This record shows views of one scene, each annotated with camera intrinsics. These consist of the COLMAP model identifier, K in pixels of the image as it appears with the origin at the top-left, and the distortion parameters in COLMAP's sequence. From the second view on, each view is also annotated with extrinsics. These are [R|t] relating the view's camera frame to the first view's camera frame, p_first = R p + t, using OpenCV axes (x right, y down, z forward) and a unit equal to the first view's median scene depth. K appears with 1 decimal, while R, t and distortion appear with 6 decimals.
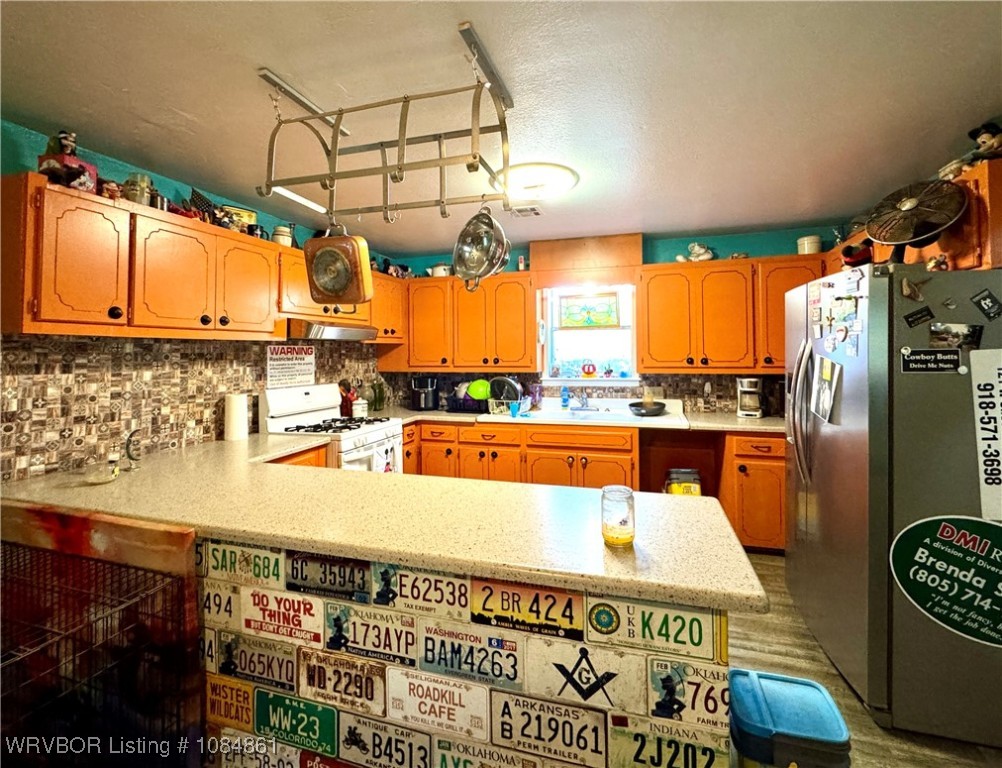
lens RADIAL K [[449.1, 0, 509.5], [0, 449.1, 345.7], [0, 0, 1]] dist [0.000544, 0.000126]
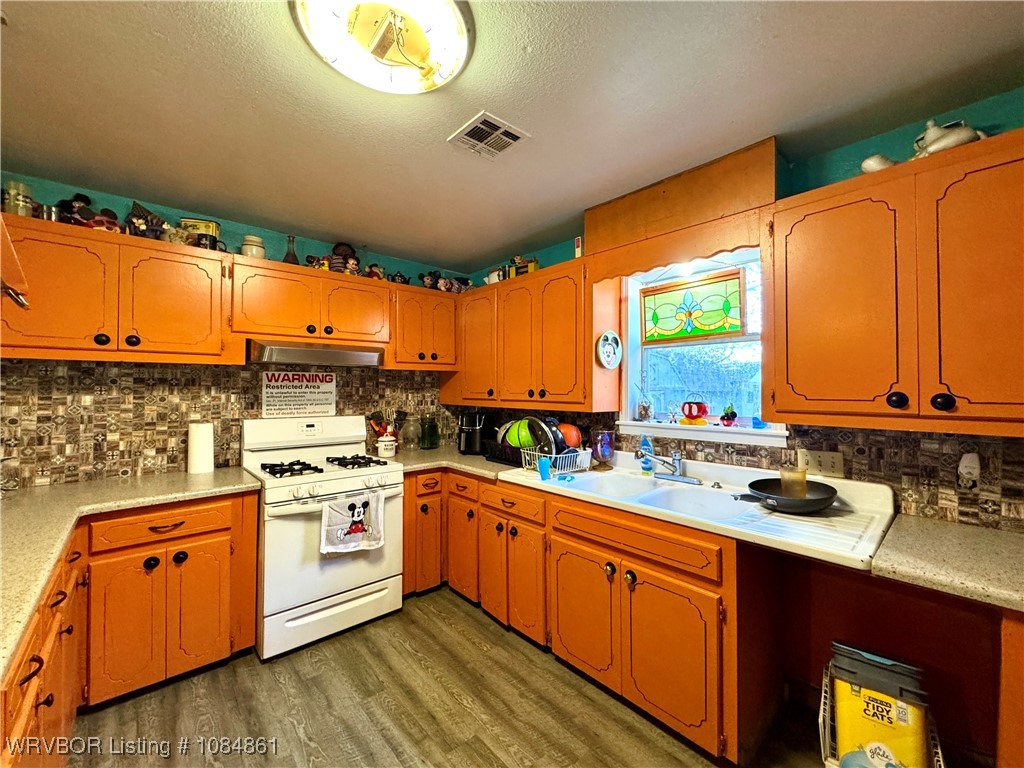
lens RADIAL K [[409.9, 0, 510.2], [0, 409.9, 383.5], [0, 0, 1]] dist [-0.000072, 0.000093]
pose [[0.853165, 0.003752, -0.521627, 0.398173], [-0.001223, 0.999986, 0.005192, 0.022712], [0.521639, -0.003791, 0.853158, 0.658024]]
